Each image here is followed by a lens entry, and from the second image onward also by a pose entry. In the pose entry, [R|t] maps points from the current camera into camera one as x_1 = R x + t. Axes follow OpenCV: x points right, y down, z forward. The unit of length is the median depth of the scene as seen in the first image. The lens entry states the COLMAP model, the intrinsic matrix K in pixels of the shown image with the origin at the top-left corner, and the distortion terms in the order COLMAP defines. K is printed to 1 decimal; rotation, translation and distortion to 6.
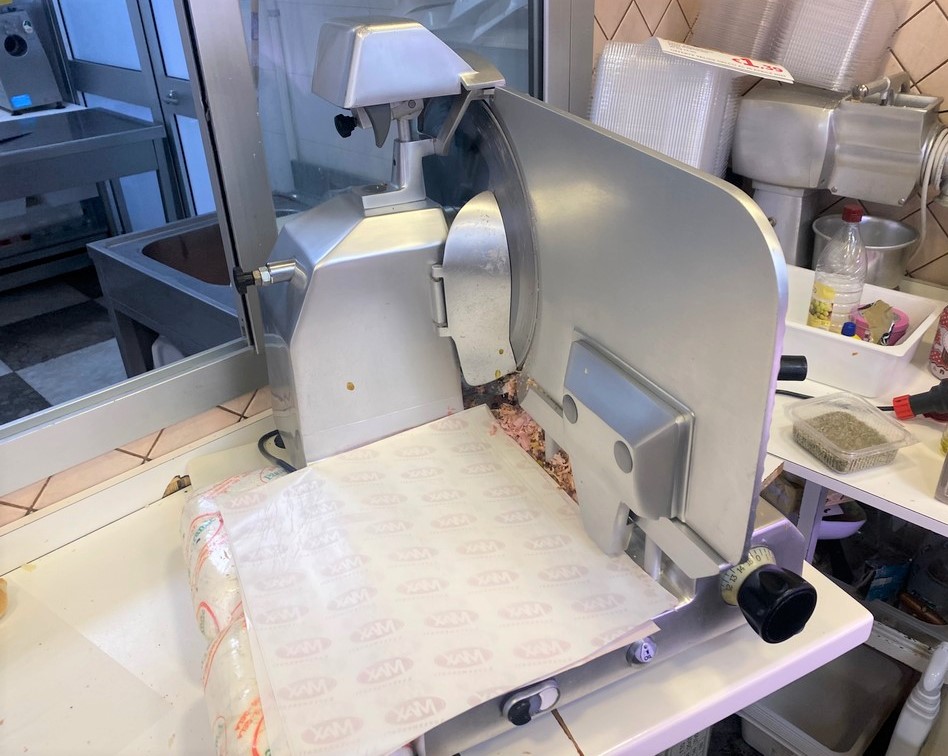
lens RADIAL K [[805.3, 0, 478.5], [0, 805.3, 383.0], [0, 0, 1]] dist [0.008620, -0.009259]
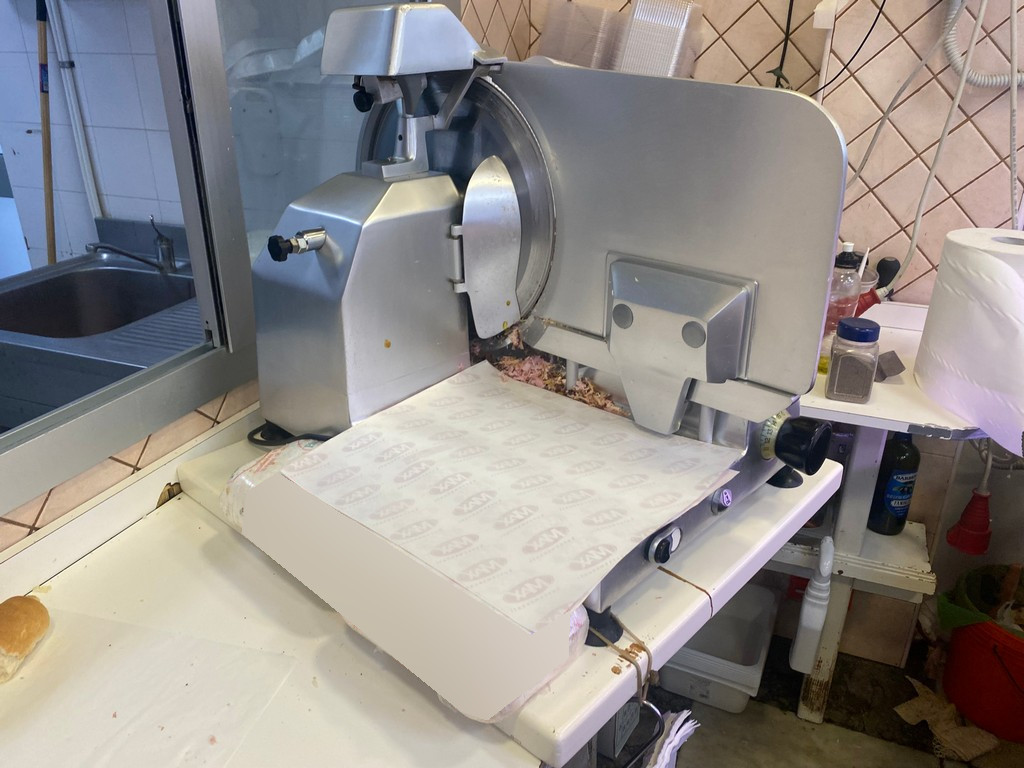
lens RADIAL K [[806.2, 0, 508.0], [0, 806.2, 379.9], [0, 0, 1]] dist [0.005153, -0.006102]
pose [[0.940992, -0.120719, 0.316167, -0.338665], [0.148255, 0.986847, -0.064446, 0.138422], [-0.304228, 0.107517, 0.946512, -0.047930]]
